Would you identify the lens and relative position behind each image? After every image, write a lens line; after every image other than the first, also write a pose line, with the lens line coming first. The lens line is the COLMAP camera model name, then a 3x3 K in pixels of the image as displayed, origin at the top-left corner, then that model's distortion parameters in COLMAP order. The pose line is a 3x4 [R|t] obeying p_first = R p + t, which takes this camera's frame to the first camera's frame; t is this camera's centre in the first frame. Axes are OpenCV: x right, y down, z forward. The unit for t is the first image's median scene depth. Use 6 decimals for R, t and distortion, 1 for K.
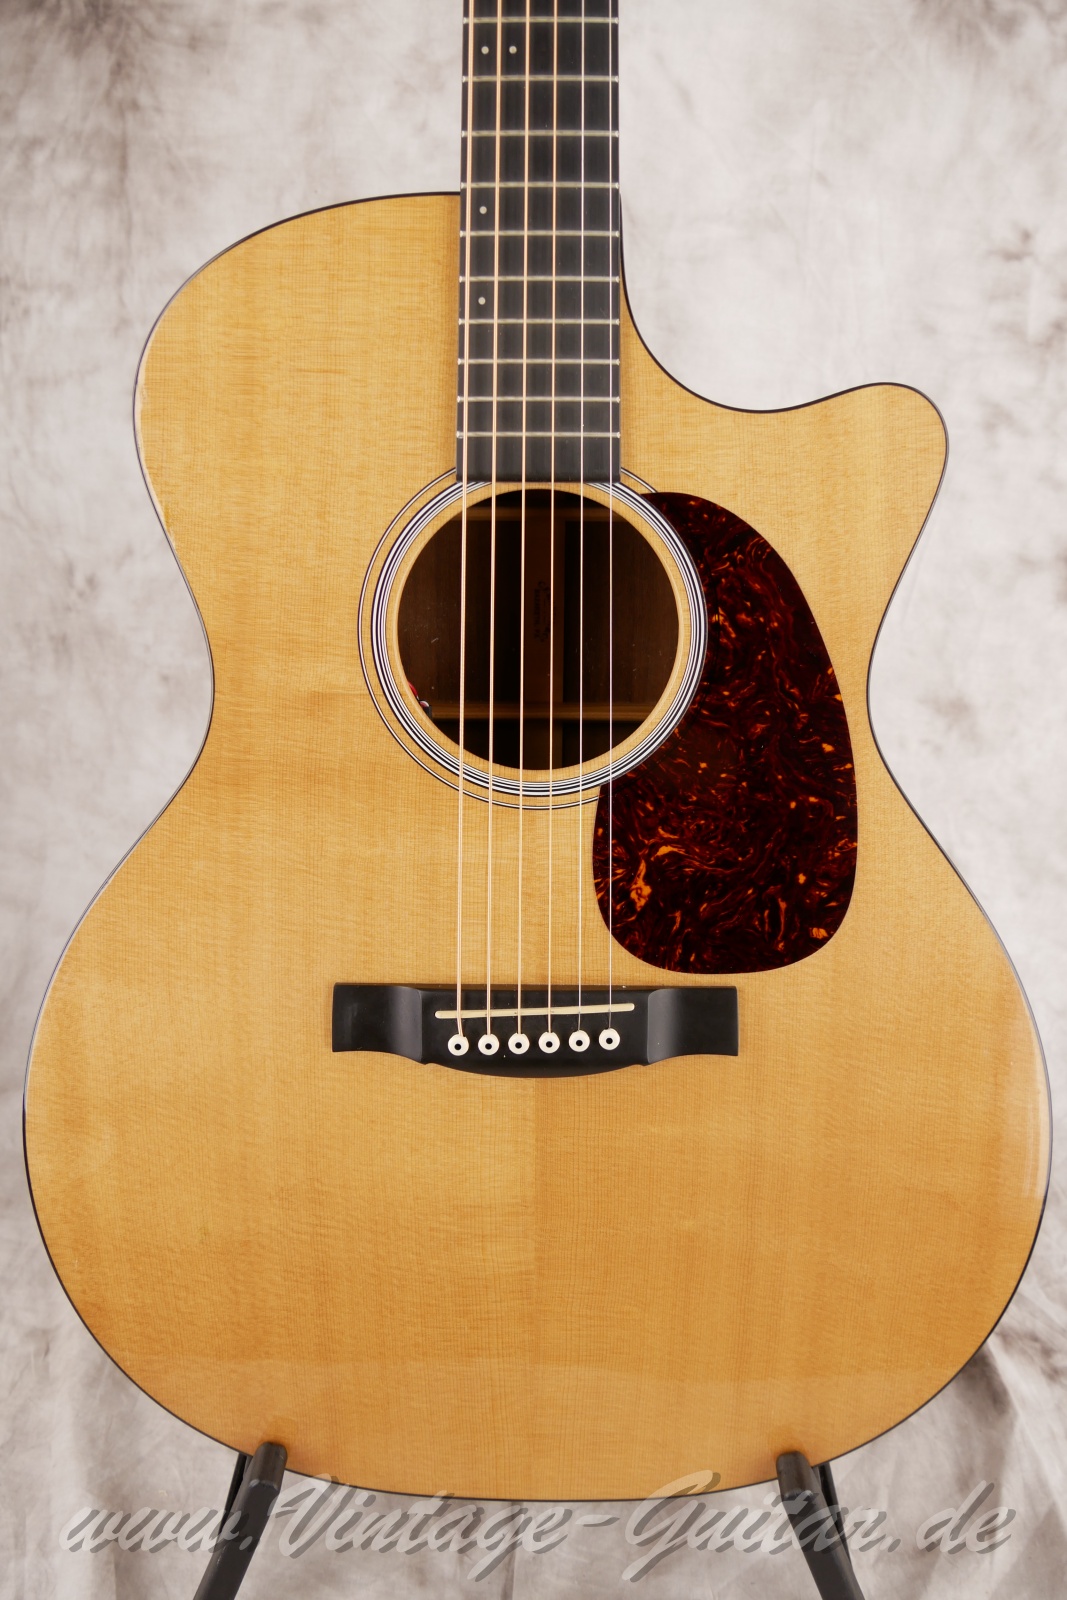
lens RADIAL K [[1266.4, 0, 559.3], [0, 1266.4, 758.4], [0, 0, 1]] dist [-0.090703, 0.045782]
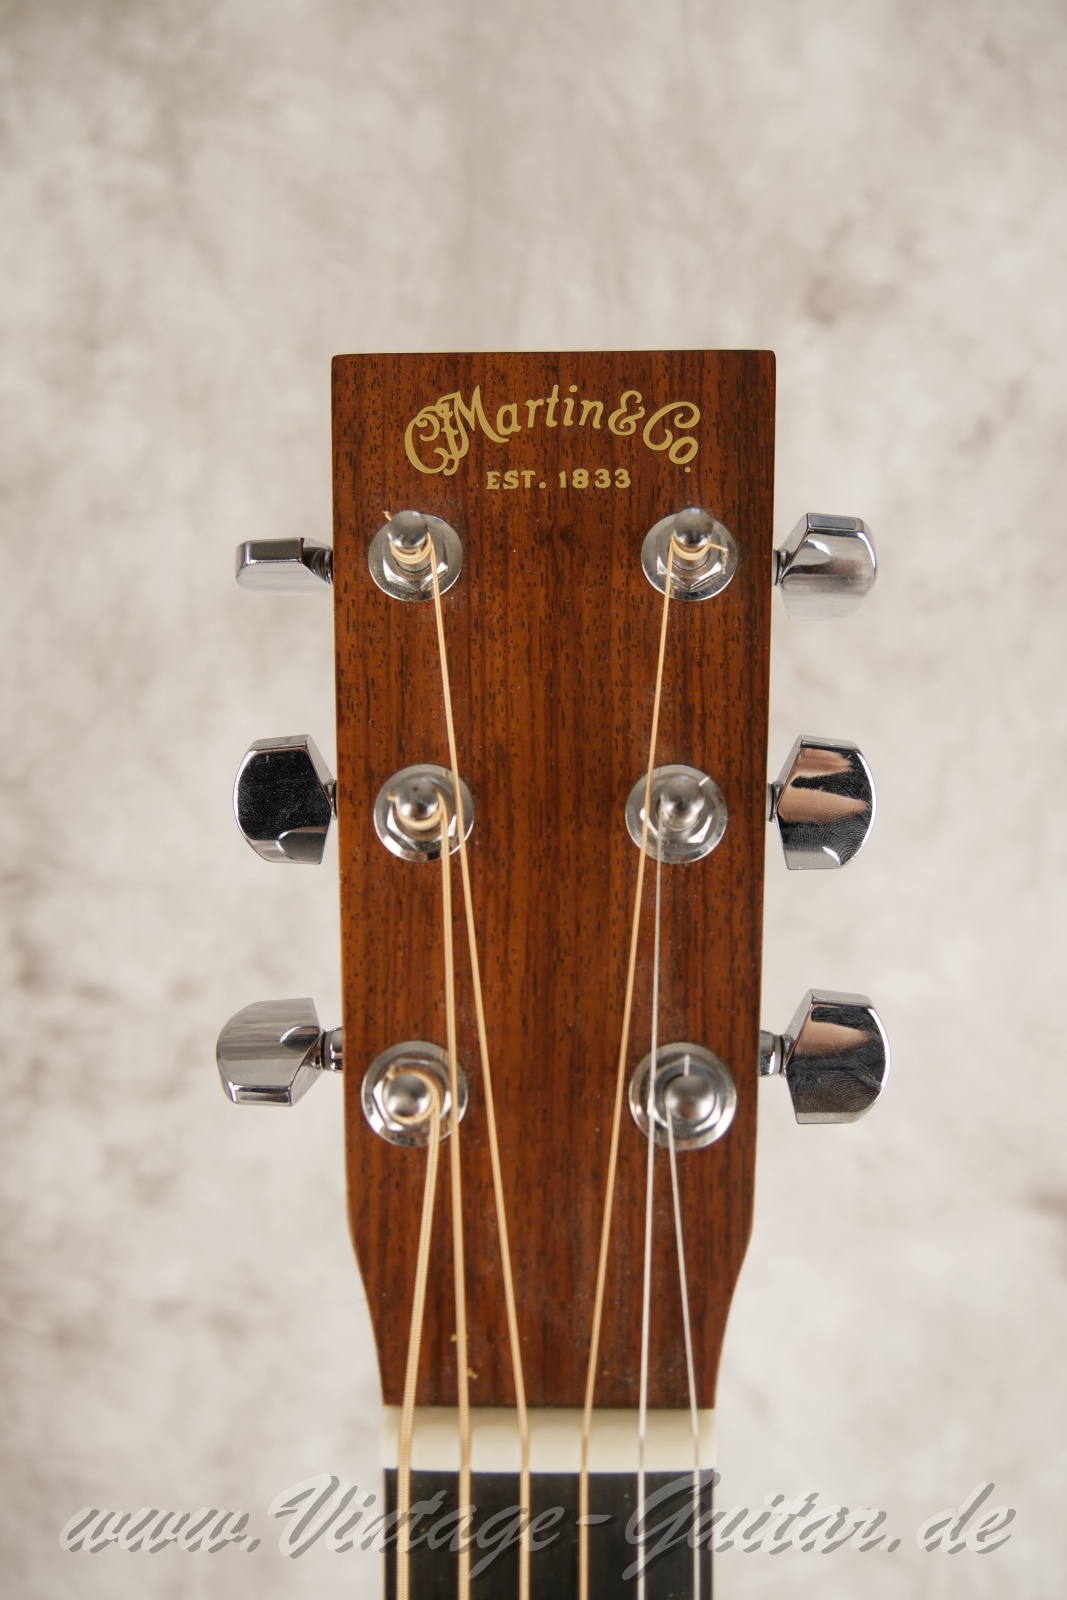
lens RADIAL K [[1266.4, 0, 565.3], [0, 1266.4, 726.0], [0, 0, 1]] dist [-0.090703, 0.045782]
pose [[0.999946, -0.004929, -0.009140, -0.000934], [0.003214, 0.983857, -0.178927, -0.782816], [0.009874, 0.178888, 0.983820, 0.240731]]
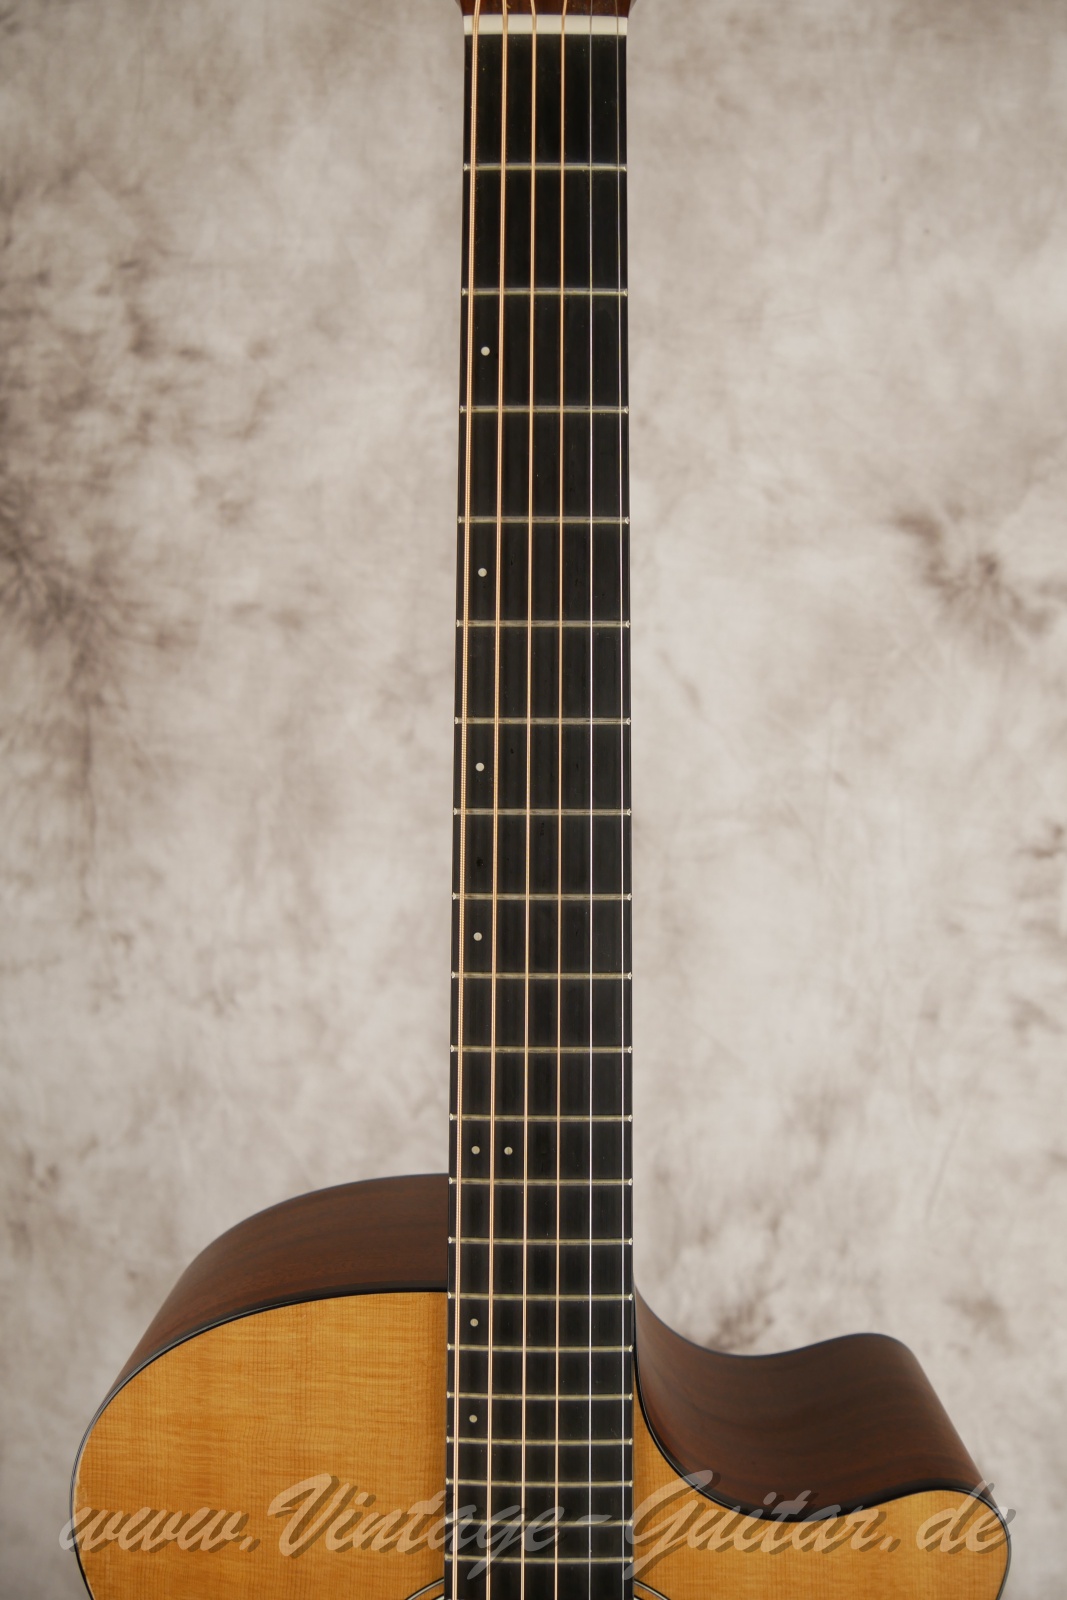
lens RADIAL K [[1266.4, 0, 564.5], [0, 1266.4, 743.6], [0, 0, 1]] dist [-0.090703, 0.045782]
pose [[0.999947, -0.001525, 0.010181, -0.004327], [0.002362, 0.996566, -0.082770, -0.416785], [-0.010020, 0.082789, 0.996517, 0.060418]]
